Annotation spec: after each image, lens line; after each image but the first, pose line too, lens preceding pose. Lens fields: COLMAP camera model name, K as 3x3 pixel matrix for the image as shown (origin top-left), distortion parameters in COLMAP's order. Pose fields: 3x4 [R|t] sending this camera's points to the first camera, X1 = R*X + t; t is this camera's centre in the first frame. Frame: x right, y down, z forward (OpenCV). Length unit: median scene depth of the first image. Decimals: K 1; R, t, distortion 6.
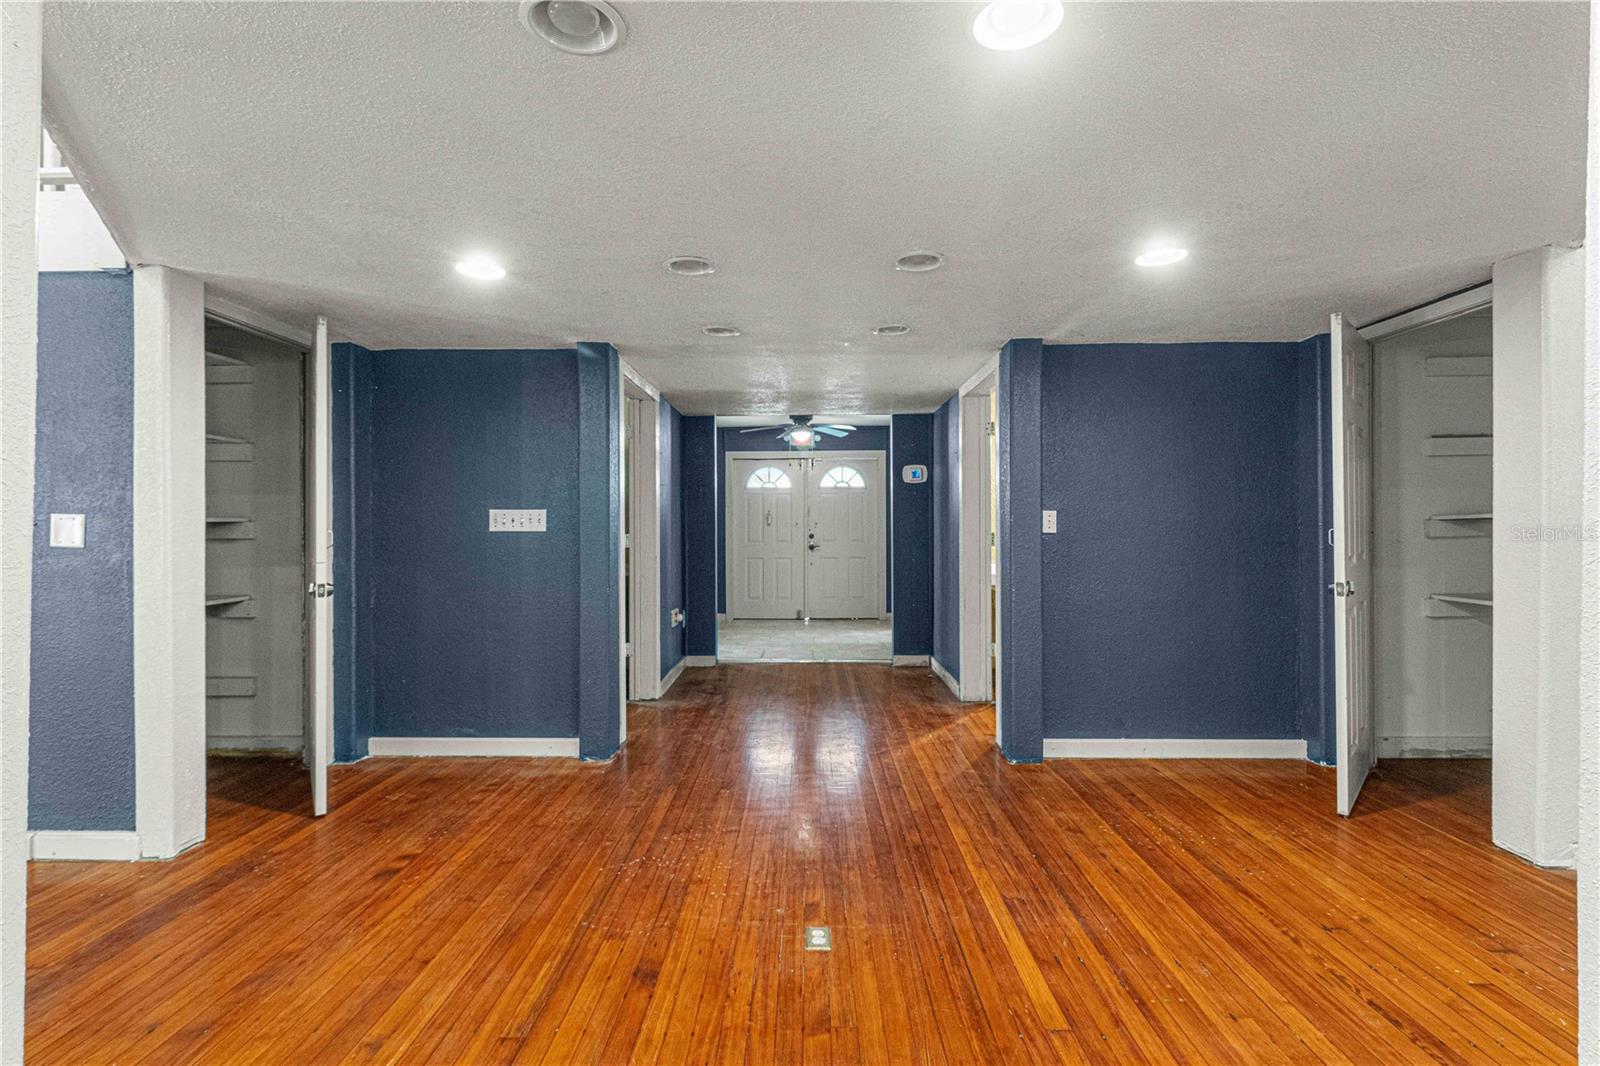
lens RADIAL K [[750.3, 0, 795.4], [0, 750.3, 515.1], [0, 0, 1]] dist [0.003818, 0.000368]
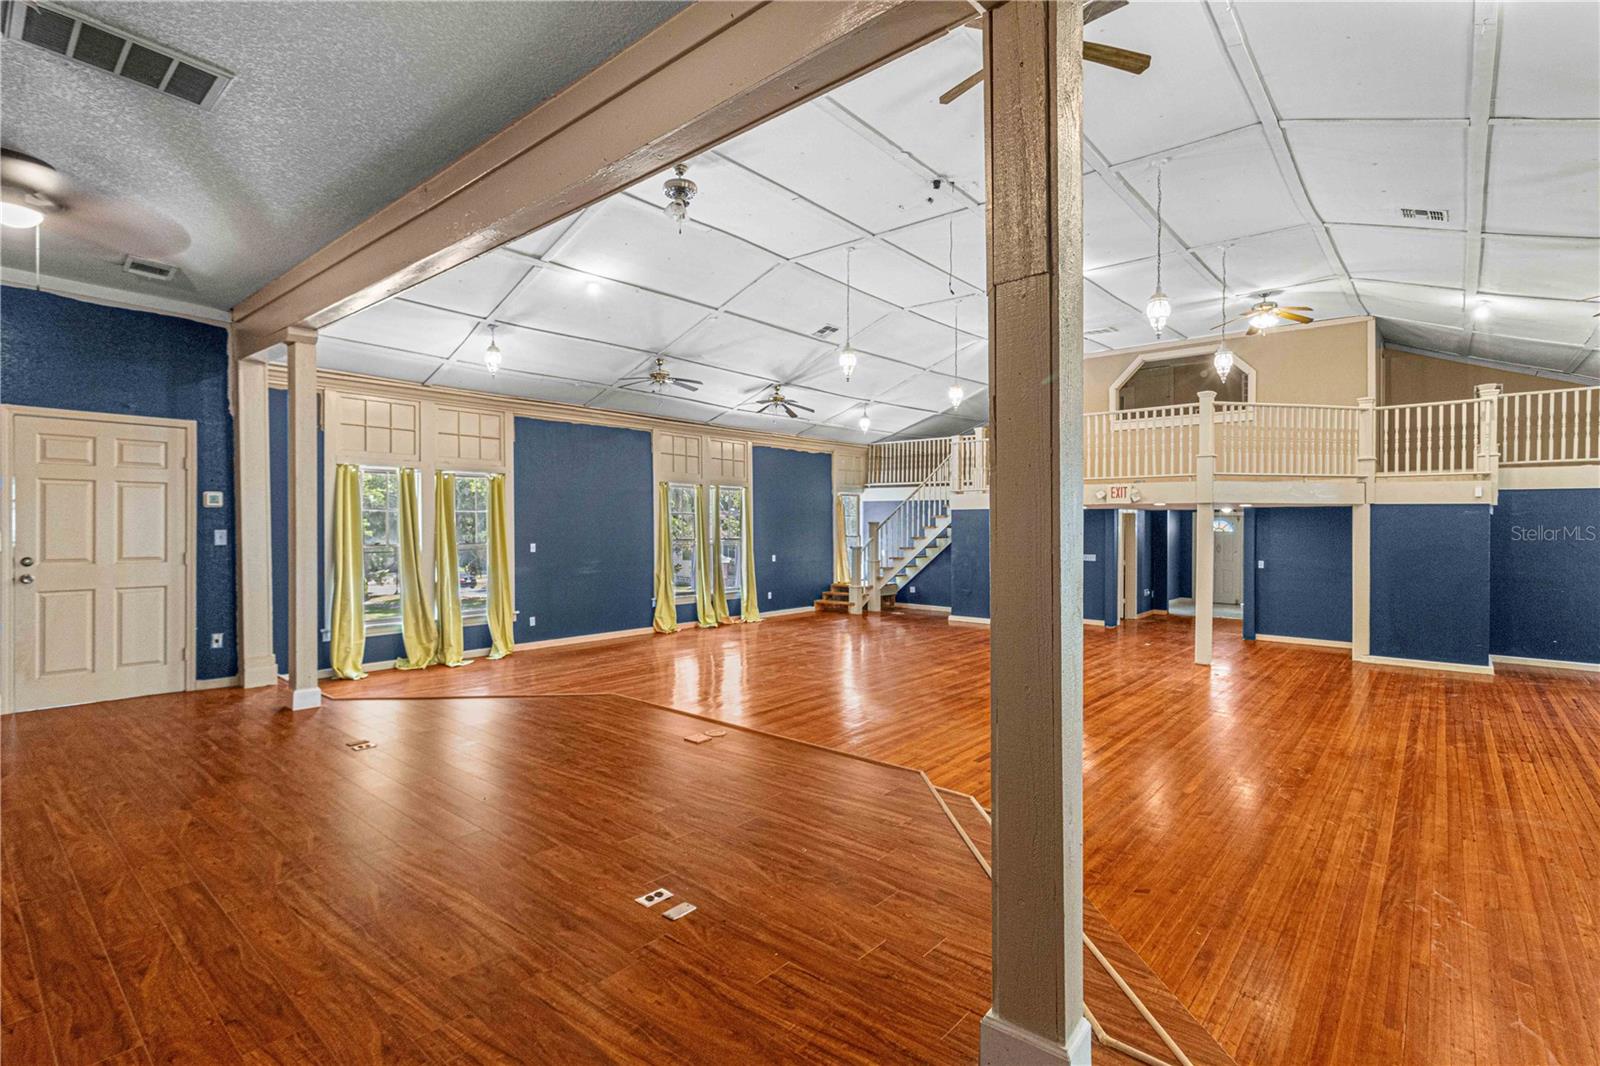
lens RADIAL K [[748.1, 0, 804.3], [0, 748.1, 530.2], [0, 0, 1]] dist [0.001170, 0.000563]
pose [[0.772254, 0.010756, -0.635223, 0.510728], [0.004785, 0.999730, 0.022745, -0.127207], [0.635296, -0.020605, 0.771994, -1.561276]]
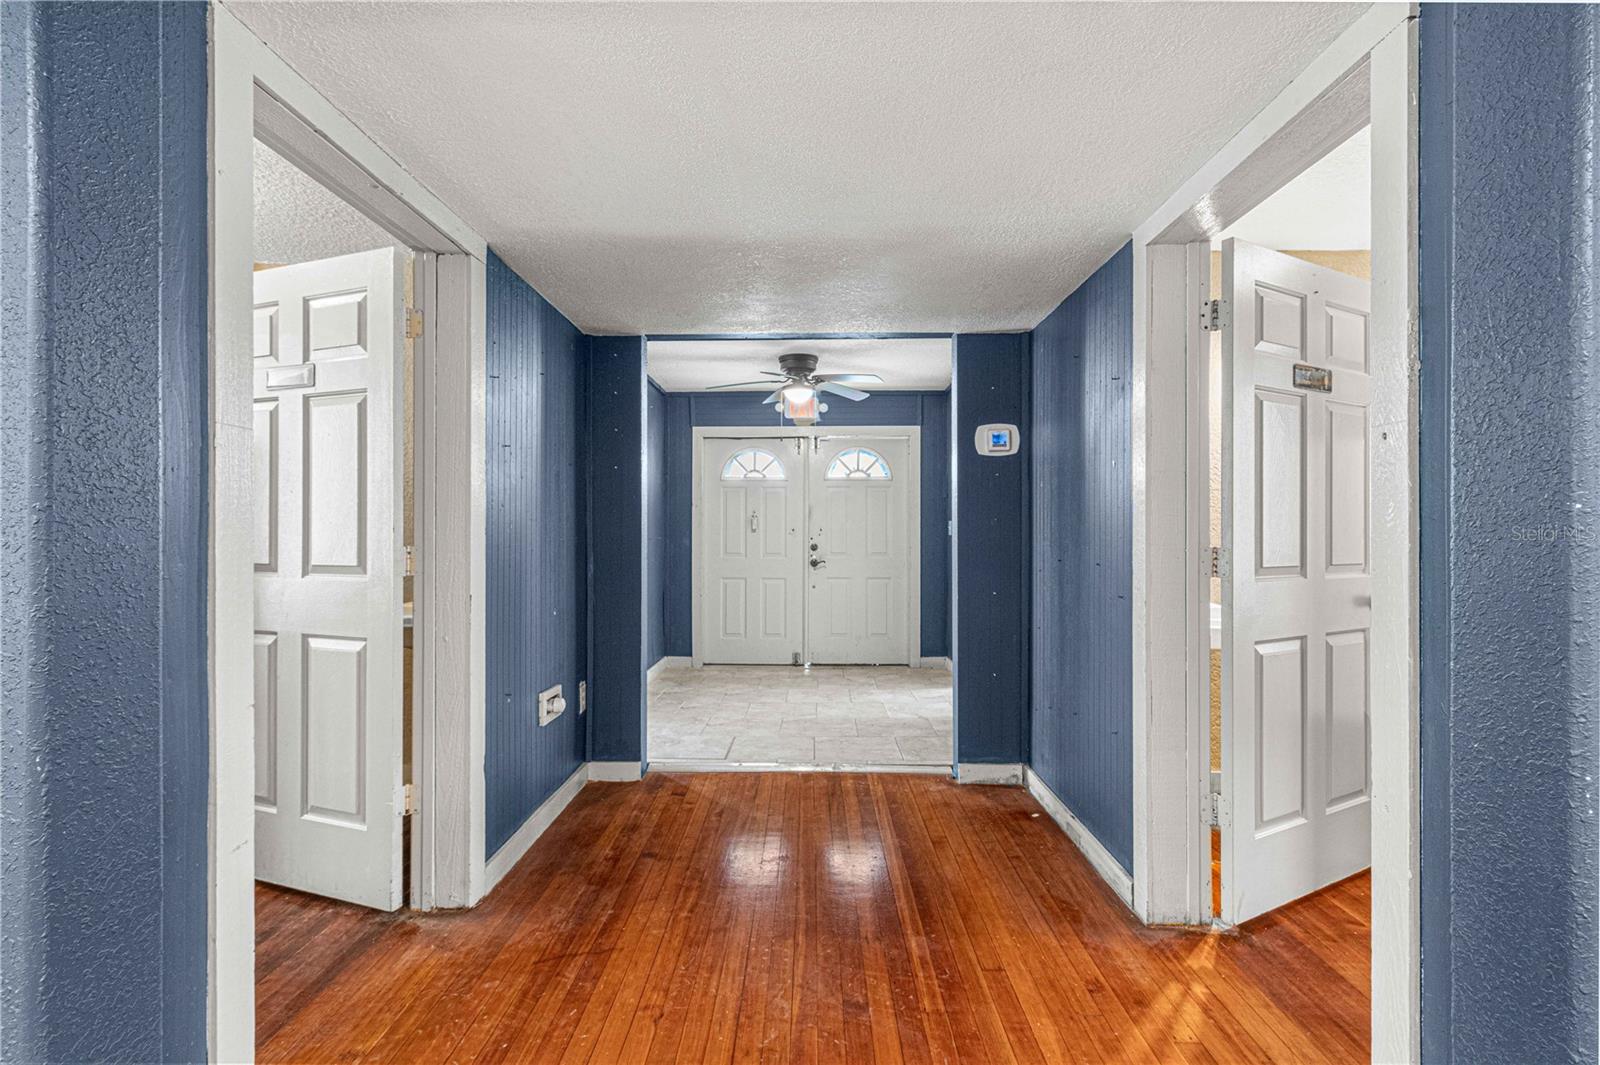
lens RADIAL K [[747.0, 0, 801.8], [0, 747.0, 535.9], [0, 0, 1]] dist [0.001963, -0.000247]
pose [[0.999989, 0.004192, 0.001957, 0.012450], [-0.004225, 0.999848, 0.016931, 0.008191], [-0.001886, -0.016939, 0.999855, 0.440799]]
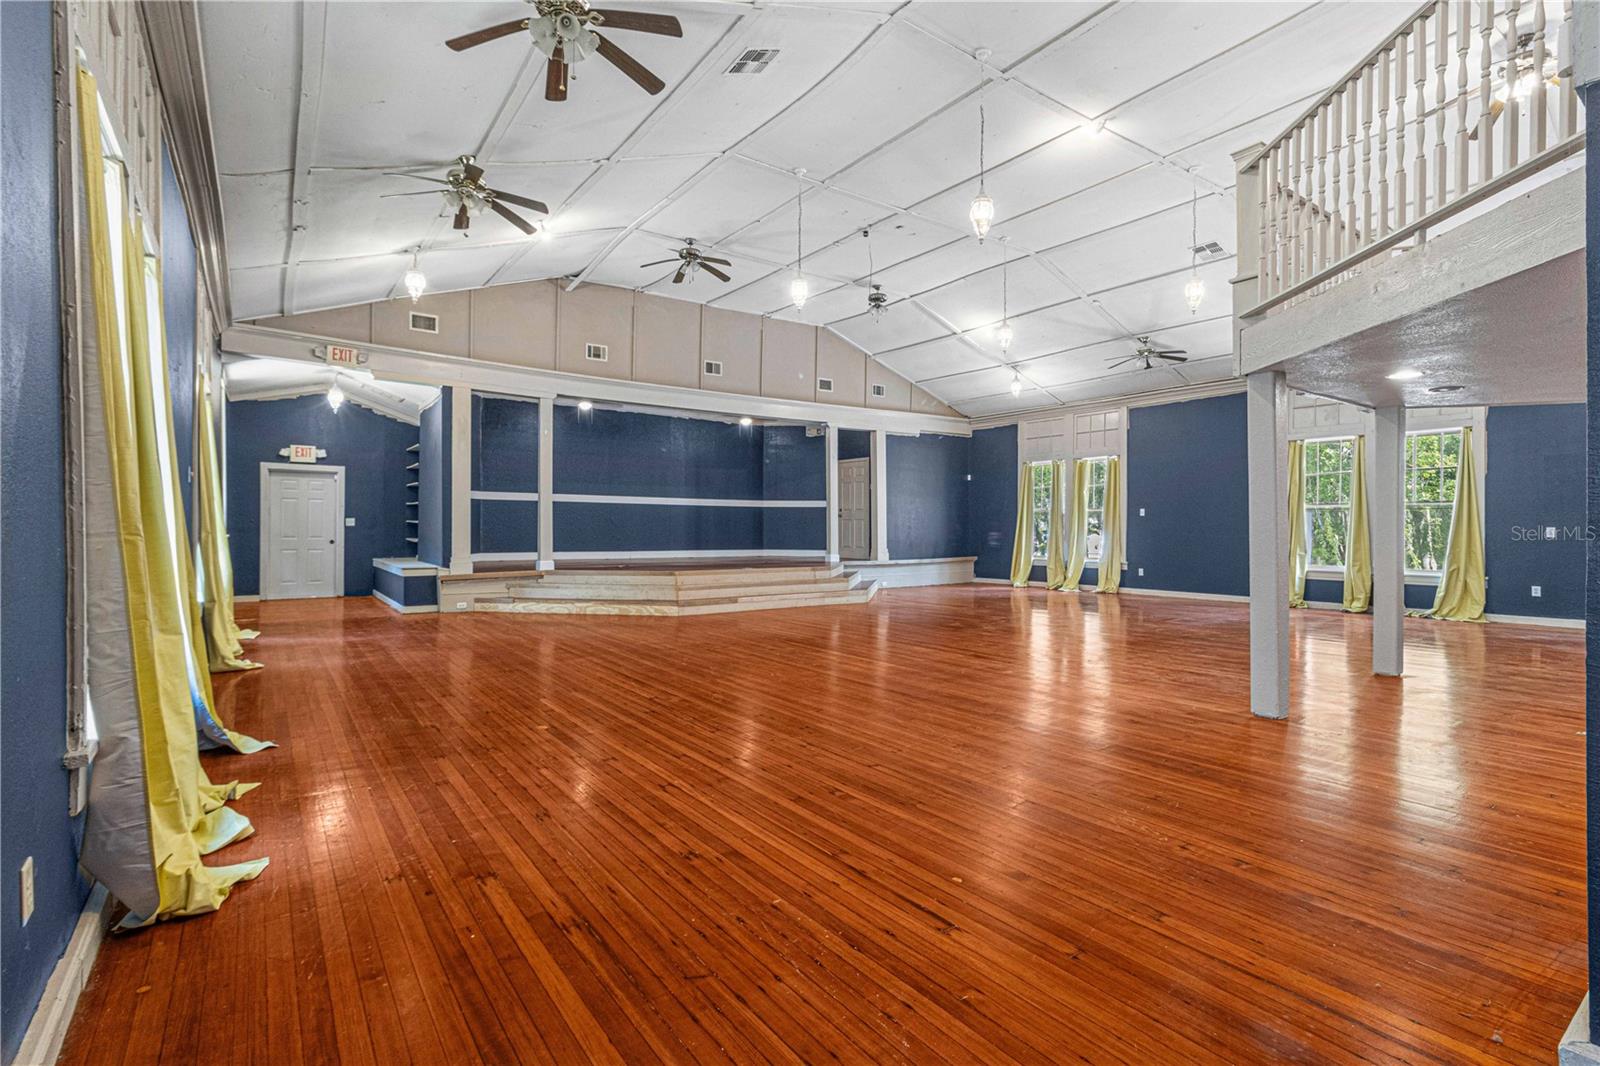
lens RADIAL K [[749.9, 0, 802.5], [0, 749.9, 529.2], [0, 0, 1]] dist [0.003083, 0.000274]
pose [[-0.797373, -0.000991, -0.603486, 0.970635], [0.006668, 0.999923, -0.010452, 0.010415], [0.603450, -0.012359, -0.797305, 0.444337]]
